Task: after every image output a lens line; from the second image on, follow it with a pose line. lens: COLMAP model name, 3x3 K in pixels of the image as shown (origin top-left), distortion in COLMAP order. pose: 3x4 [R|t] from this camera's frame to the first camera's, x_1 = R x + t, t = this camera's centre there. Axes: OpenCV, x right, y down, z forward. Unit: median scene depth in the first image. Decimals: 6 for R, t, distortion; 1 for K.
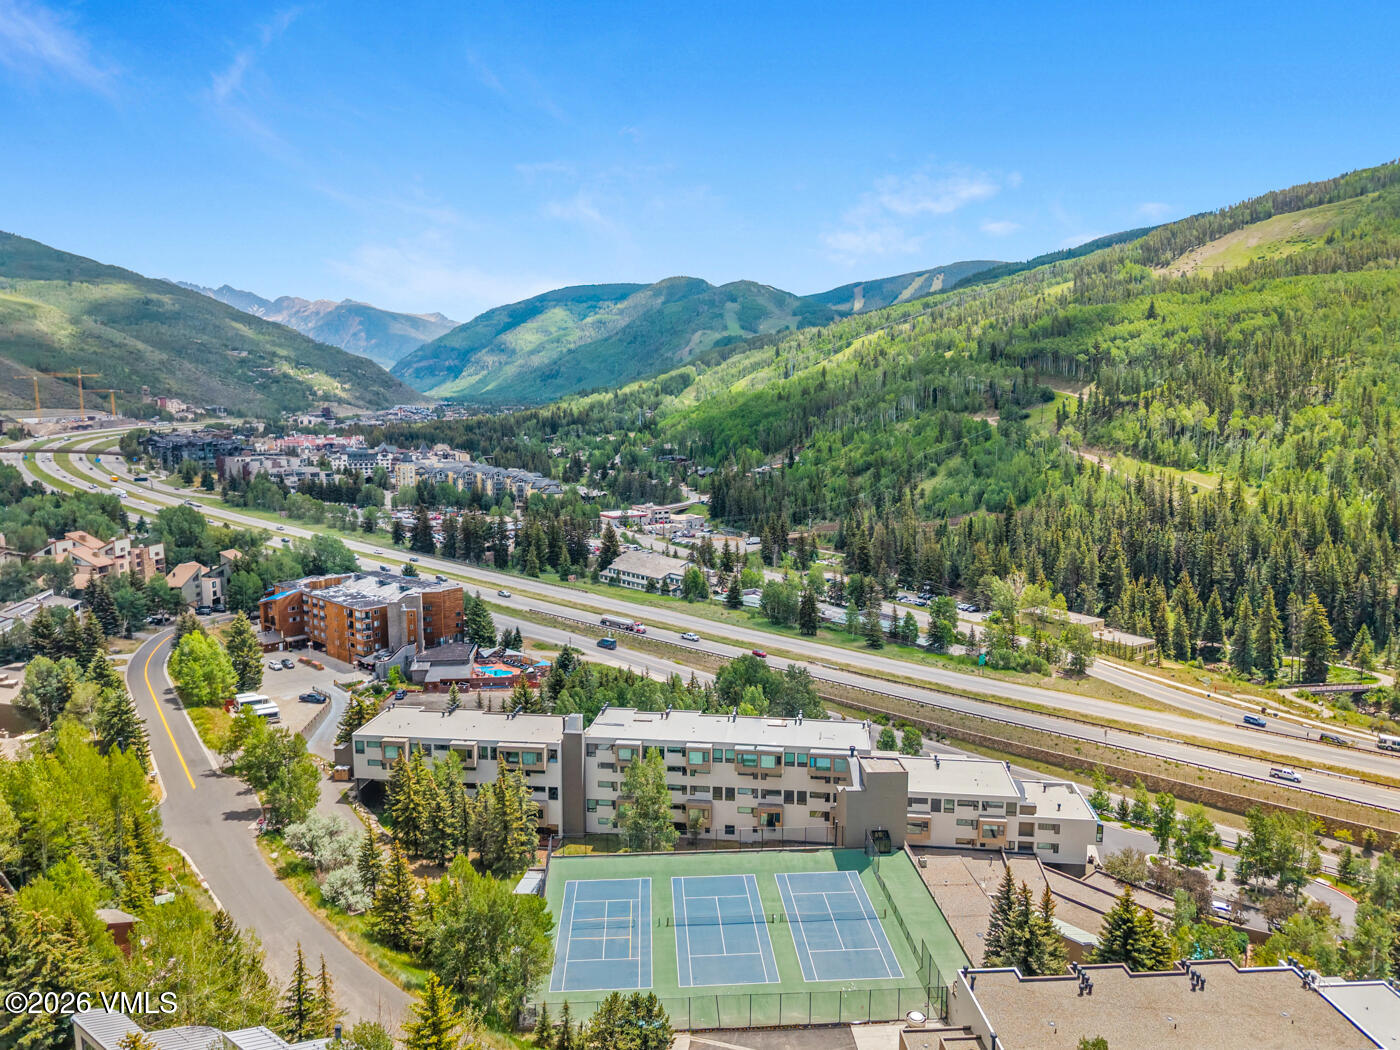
lens RADIAL K [[957.3, 0, 721.3], [0, 957.3, 525.6], [0, 0, 1]] dist [0.001353, 0.001372]
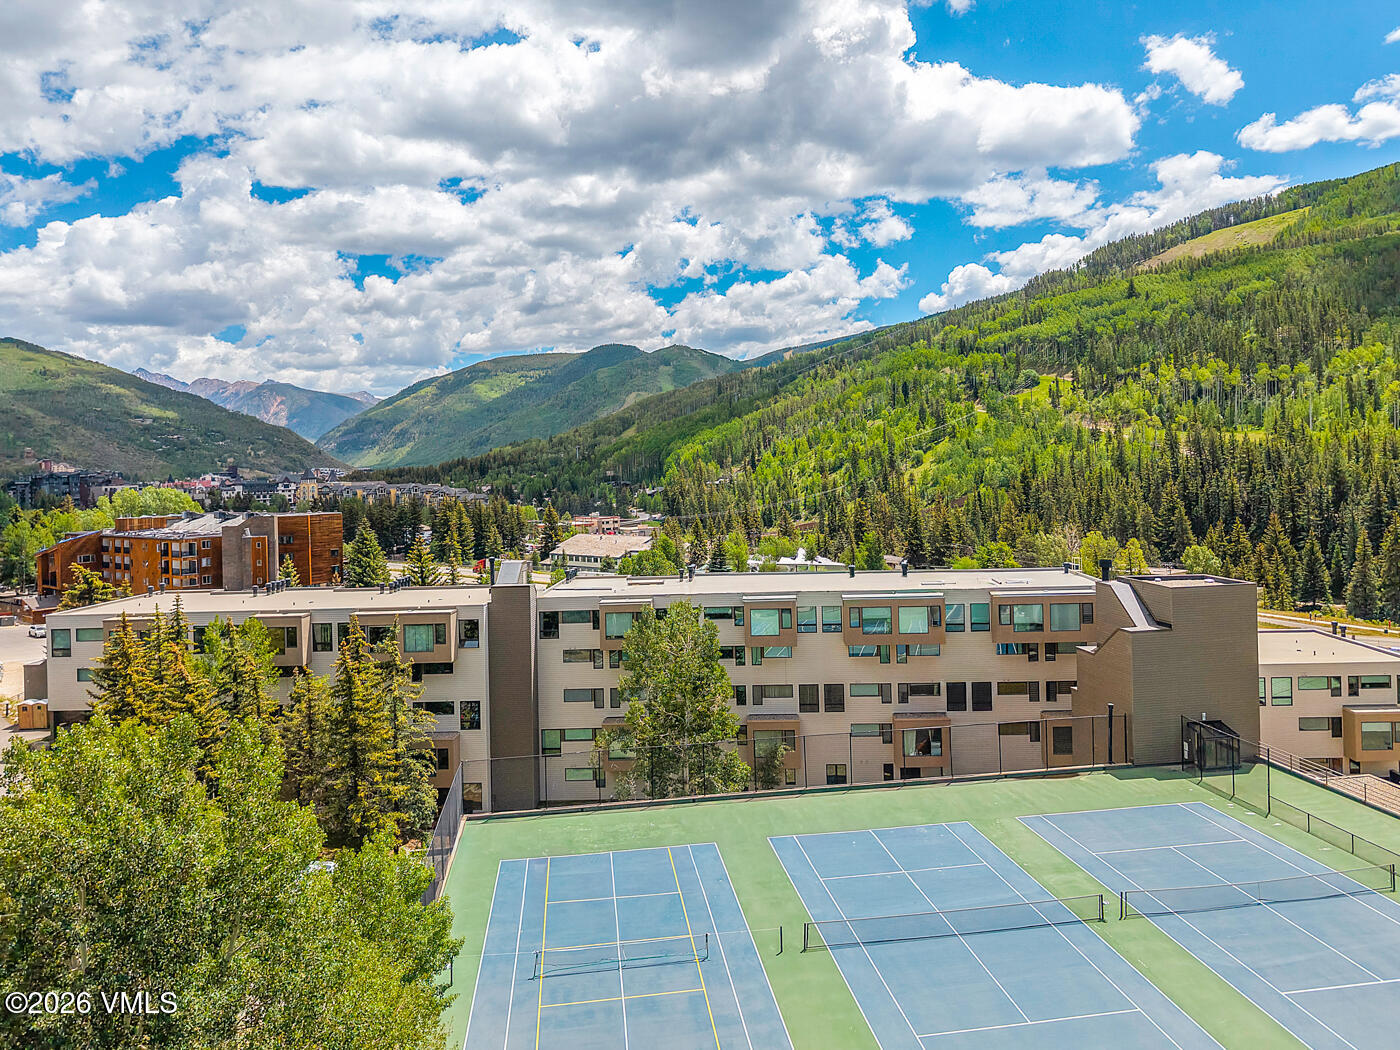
lens RADIAL K [[841.7, 0, 701.6], [0, 841.7, 539.6], [0, 0, 1]] dist [0.004699, -0.003090]
pose [[0.996470, -0.027905, 0.079179, -0.062166], [0.038904, 0.989249, -0.140972, 0.175226], [-0.074394, 0.143554, 0.986842, 0.383202]]
